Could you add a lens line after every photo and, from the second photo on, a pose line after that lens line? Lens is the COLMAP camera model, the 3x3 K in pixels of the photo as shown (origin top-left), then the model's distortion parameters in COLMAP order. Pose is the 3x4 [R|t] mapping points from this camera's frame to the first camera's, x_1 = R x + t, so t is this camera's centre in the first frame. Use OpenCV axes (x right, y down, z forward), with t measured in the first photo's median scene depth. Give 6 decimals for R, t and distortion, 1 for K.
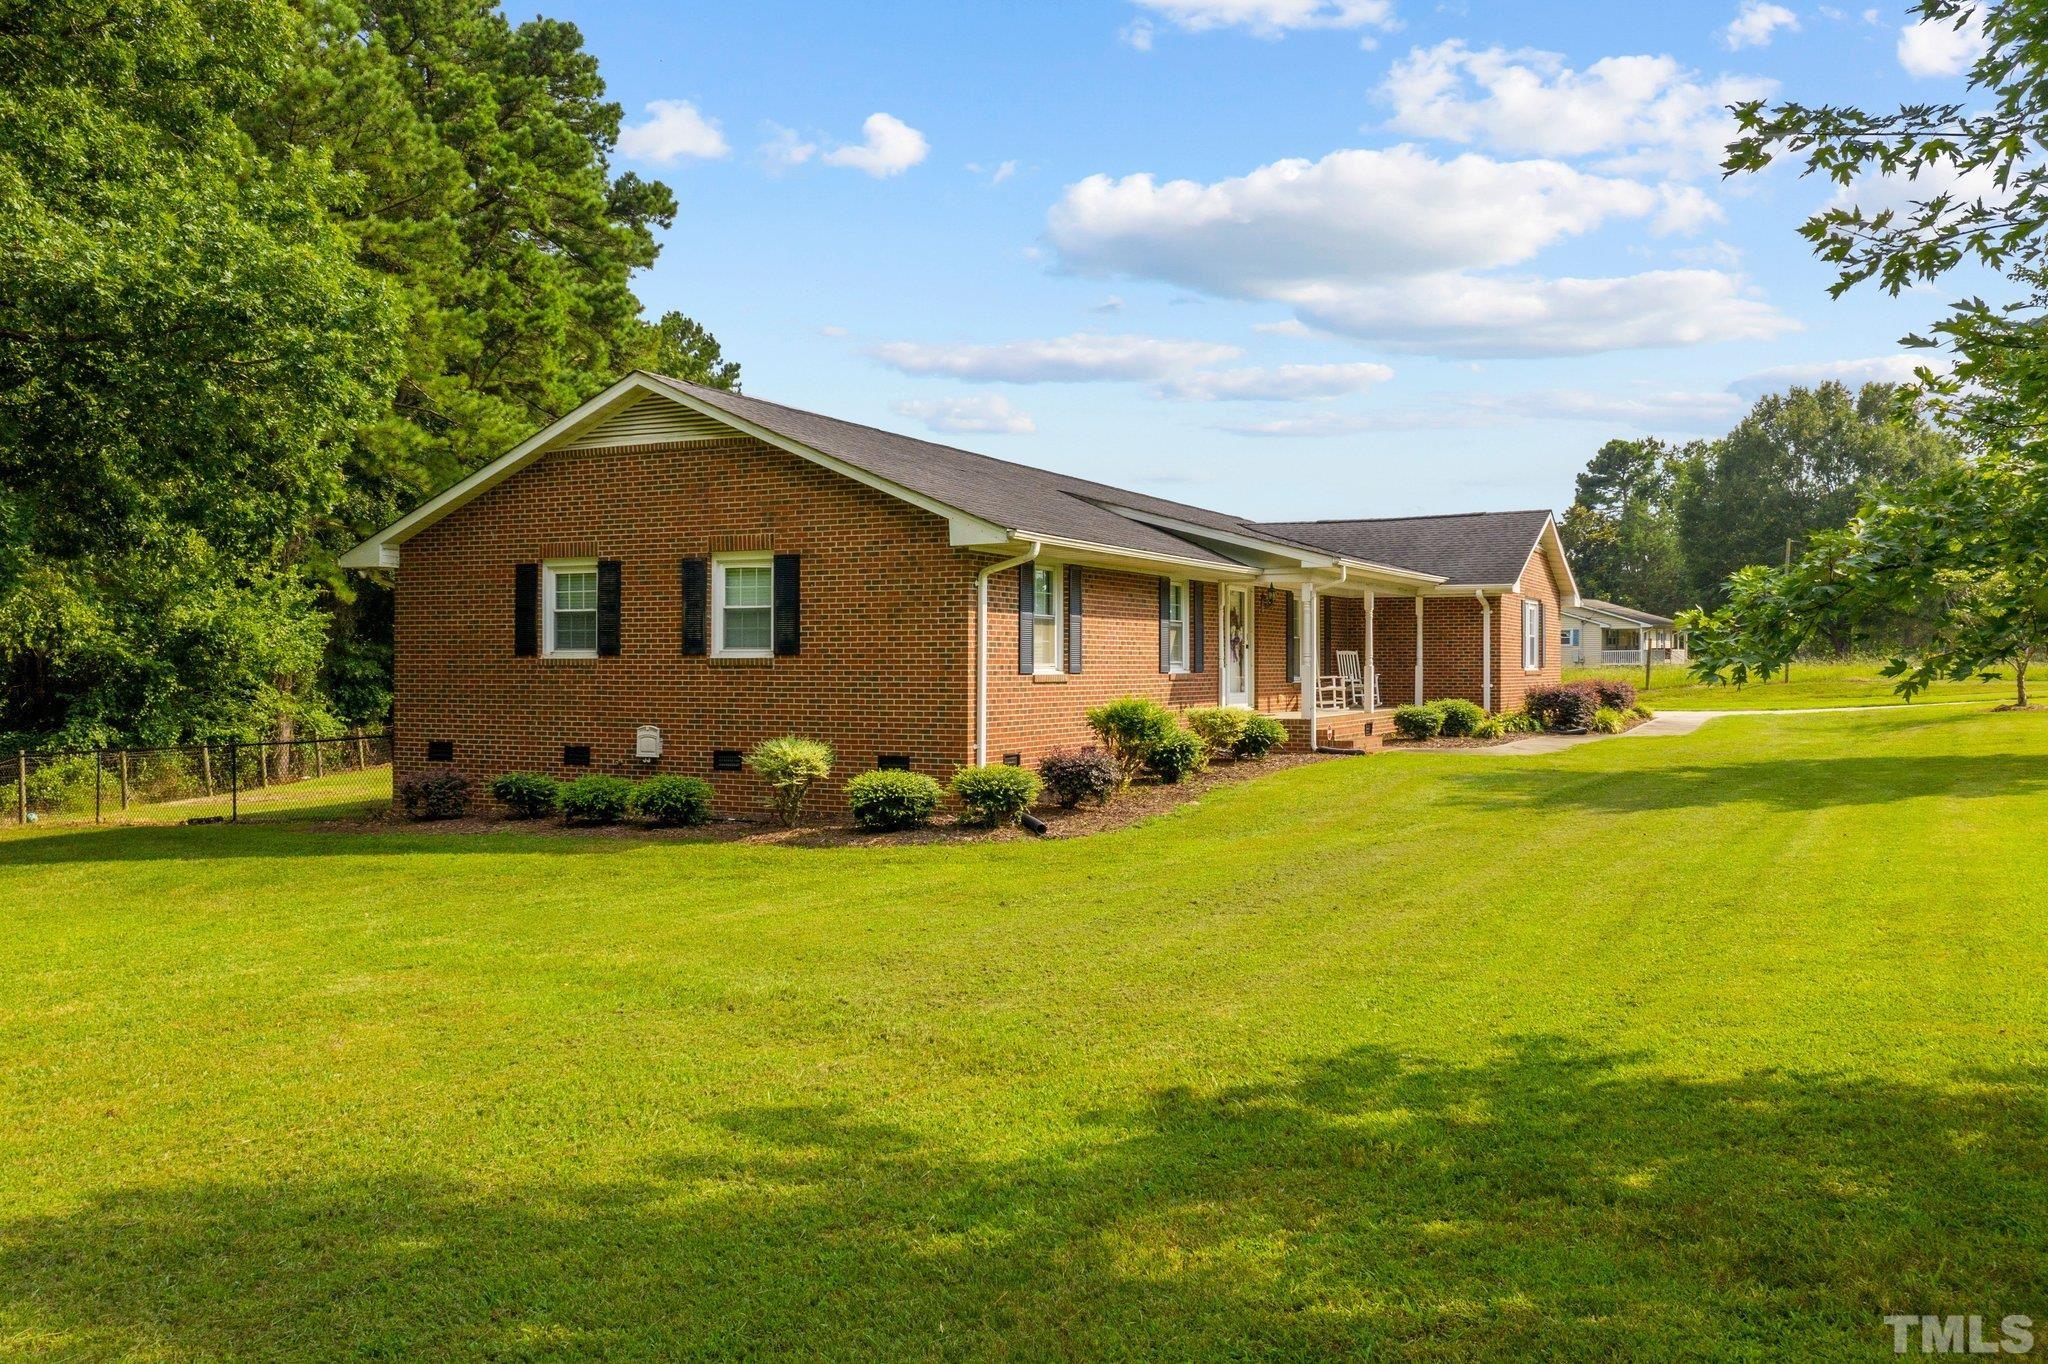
lens RADIAL K [[1696.7, 0, 1027.3], [0, 1696.7, 678.1], [0, 0, 1]] dist [0.024090, 0.012135]
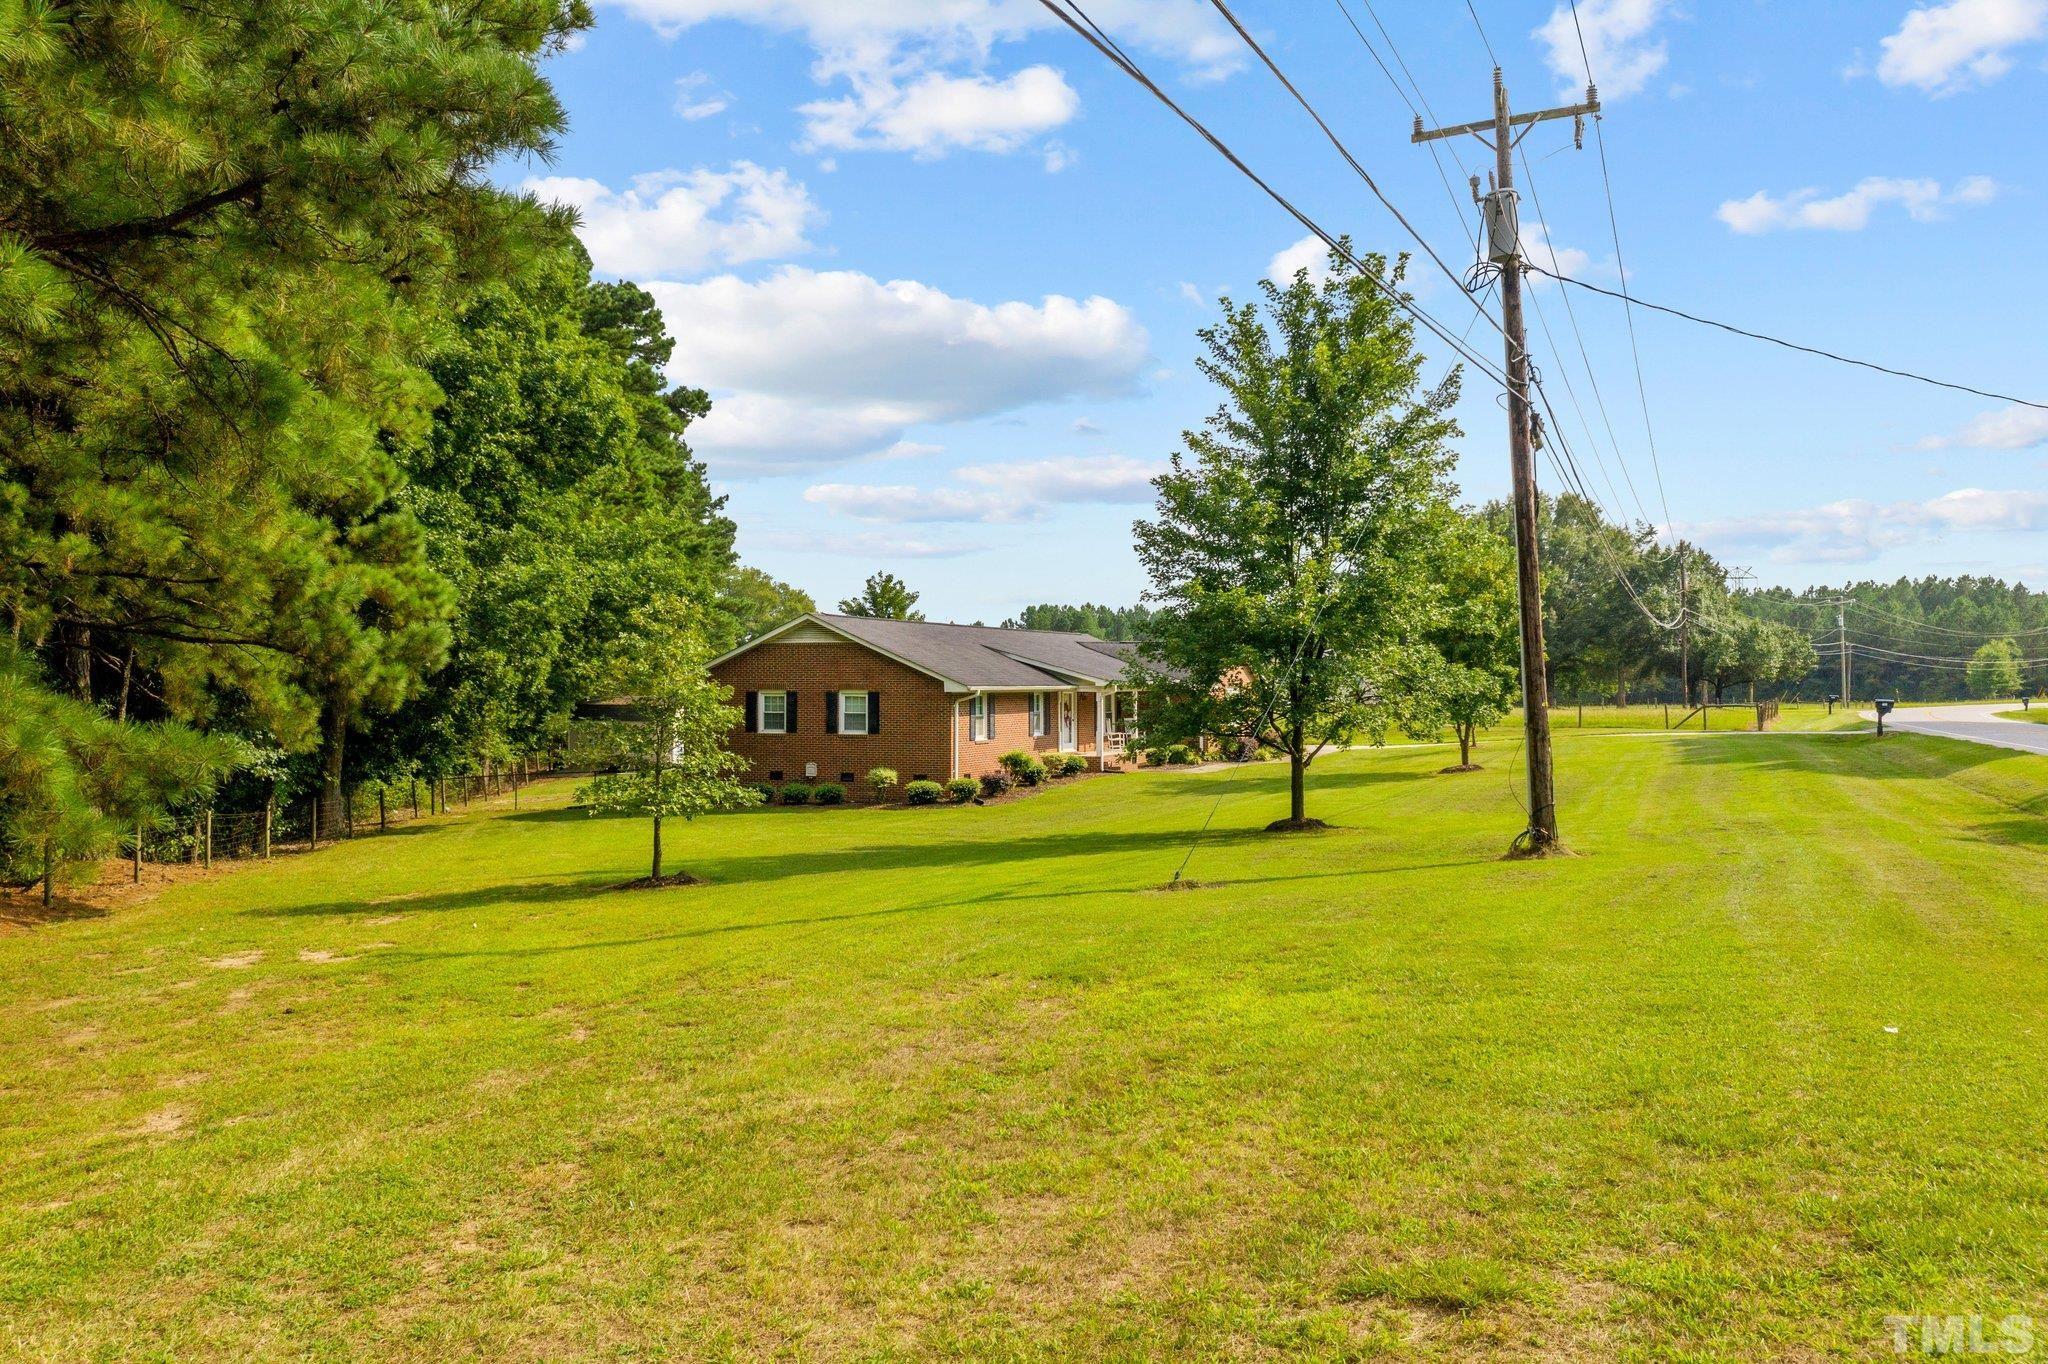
lens RADIAL K [[1696.7, 0, 1027.3], [0, 1696.7, 678.1], [0, 0, 1]] dist [0.024090, 0.012135]
pose [[0.997828, -0.001143, 0.065859, -0.079265], [0.001757, 0.999956, -0.009268, -0.066849], [-0.065846, 0.009364, 0.997786, -1.367404]]
